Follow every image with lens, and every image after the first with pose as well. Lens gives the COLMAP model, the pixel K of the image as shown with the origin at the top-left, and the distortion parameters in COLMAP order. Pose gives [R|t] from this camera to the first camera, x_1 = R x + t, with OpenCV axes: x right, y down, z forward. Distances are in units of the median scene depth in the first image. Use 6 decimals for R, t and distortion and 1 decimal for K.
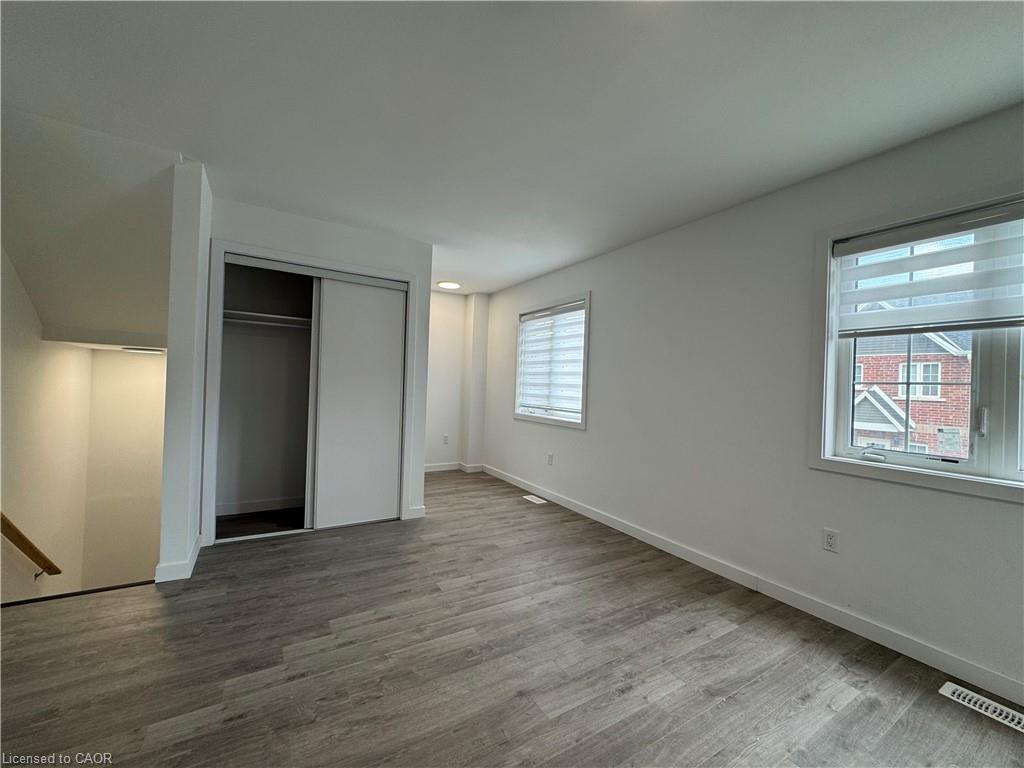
lens RADIAL K [[414.0, 0, 515.0], [0, 414.0, 375.4], [0, 0, 1]] dist [-0.002317, -0.000188]
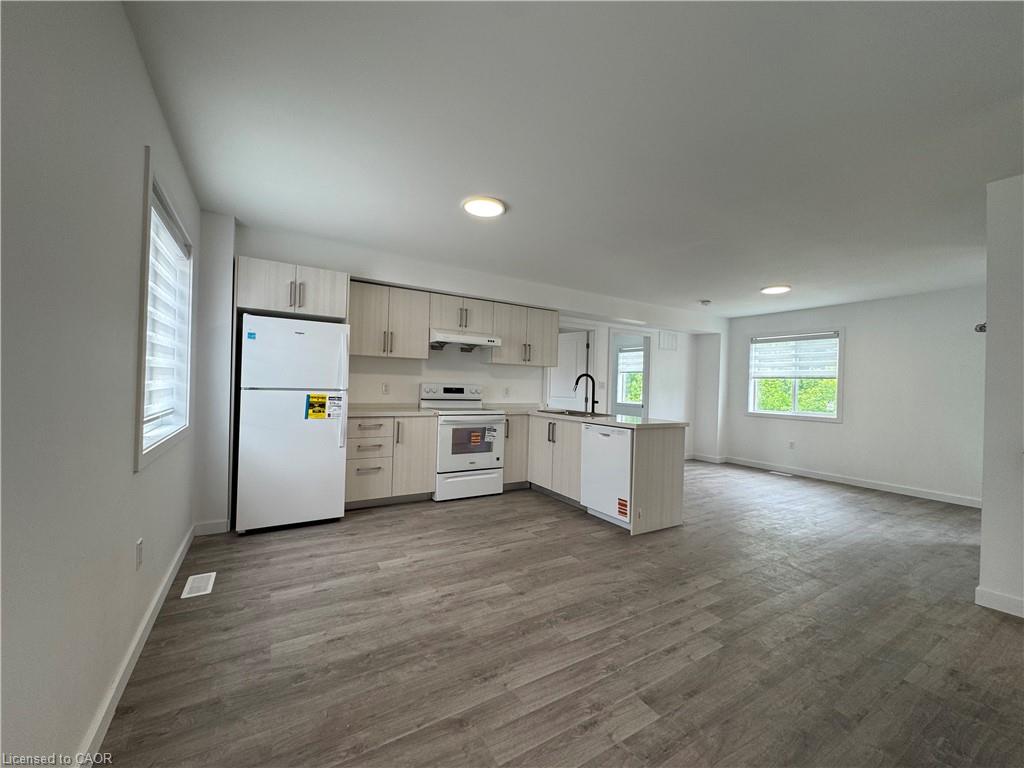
lens RADIAL K [[414.0, 0, 516.4], [0, 414.0, 384.4], [0, 0, 1]] dist [-0.002317, -0.000188]
pose [[-0.997813, -0.066080, -0.001616, 0.056975], [-0.066018, 0.997493, -0.025484, 0.043201], [0.003296, -0.025321, -0.999674, 1.696605]]
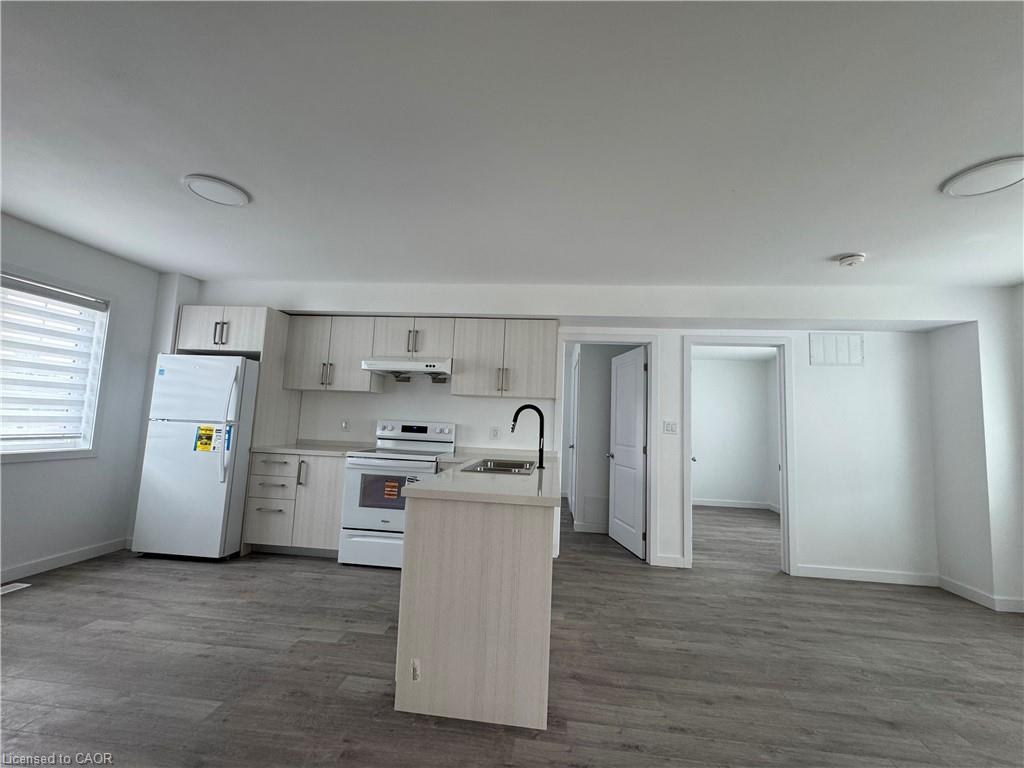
lens RADIAL K [[414.0, 0, 511.0], [0, 414.0, 380.5], [0, 0, 1]] dist [-0.002317, -0.000188]
pose [[-0.791002, -0.007073, 0.611772, -0.977564], [-0.085825, 0.991328, -0.099509, -0.020216], [-0.605763, -0.131217, -0.784750, 0.784000]]
